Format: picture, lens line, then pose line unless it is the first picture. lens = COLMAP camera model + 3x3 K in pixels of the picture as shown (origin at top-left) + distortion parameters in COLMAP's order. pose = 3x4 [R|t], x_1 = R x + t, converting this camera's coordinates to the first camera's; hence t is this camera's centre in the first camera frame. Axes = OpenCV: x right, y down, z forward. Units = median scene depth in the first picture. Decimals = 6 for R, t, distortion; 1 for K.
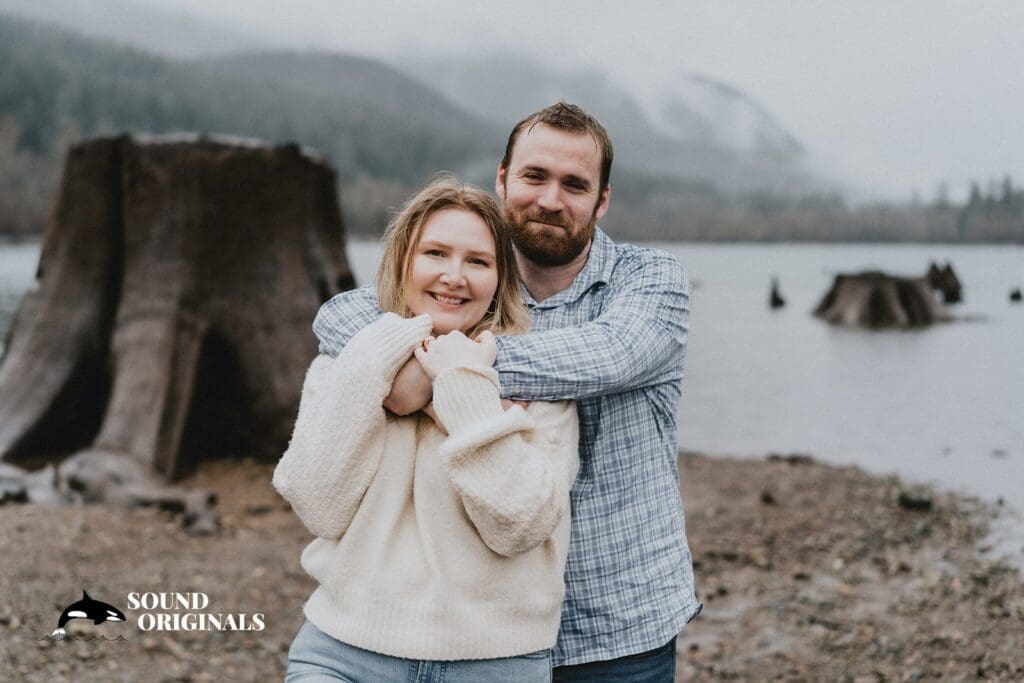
lens RADIAL K [[1658.6, 0, 483.2], [0, 1658.6, 340.5], [0, 0, 1]] dist [0.047455, 0.000000]
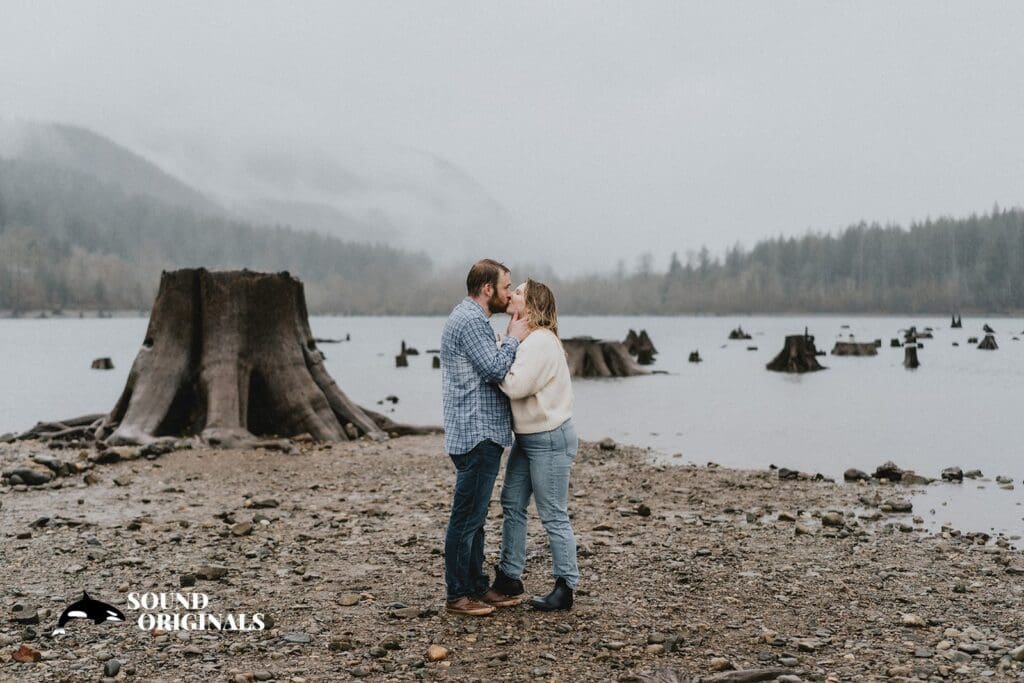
lens RADIAL K [[1784.6, 0, 485.6], [0, 1784.6, 352.3], [0, 0, 1]] dist [0.149145, 0.000000]
pose [[0.984612, -0.013069, 0.174265, -0.256046], [0.019344, 0.999222, -0.034356, 0.050092], [-0.173681, 0.037198, 0.984099, -1.084394]]
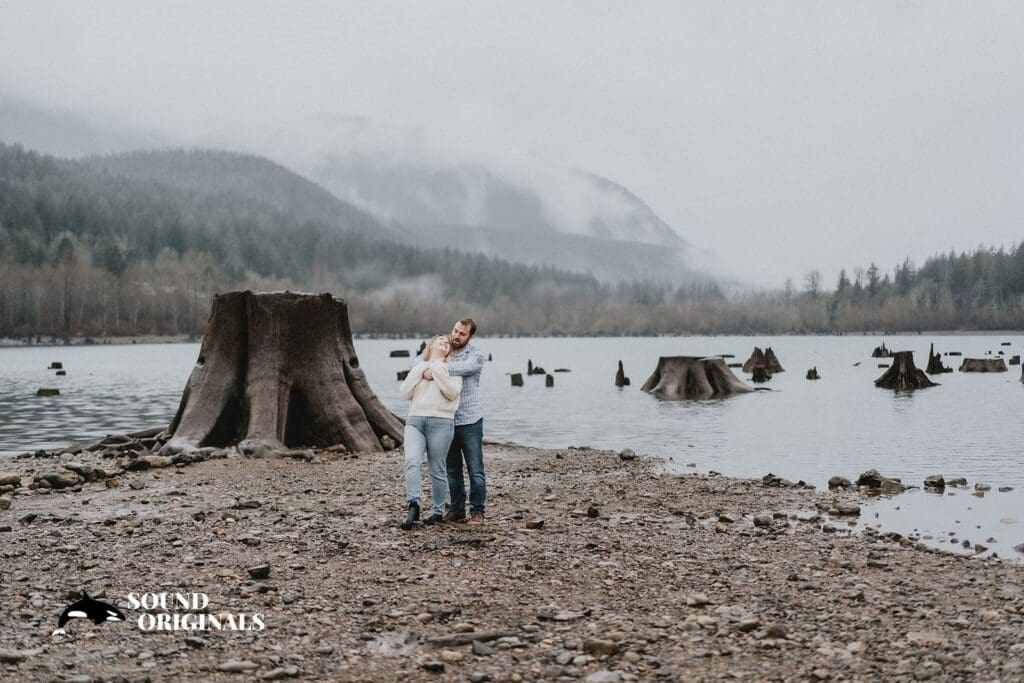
lens RADIAL K [[1784.6, 0, 484.5], [0, 1784.6, 363.8], [0, 0, 1]] dist [0.149145, 0.000000]
pose [[0.997655, -0.017529, 0.066168, -0.072025], [0.020334, 0.998913, -0.041952, 0.065201], [-0.065361, 0.043199, 0.996926, -1.229760]]
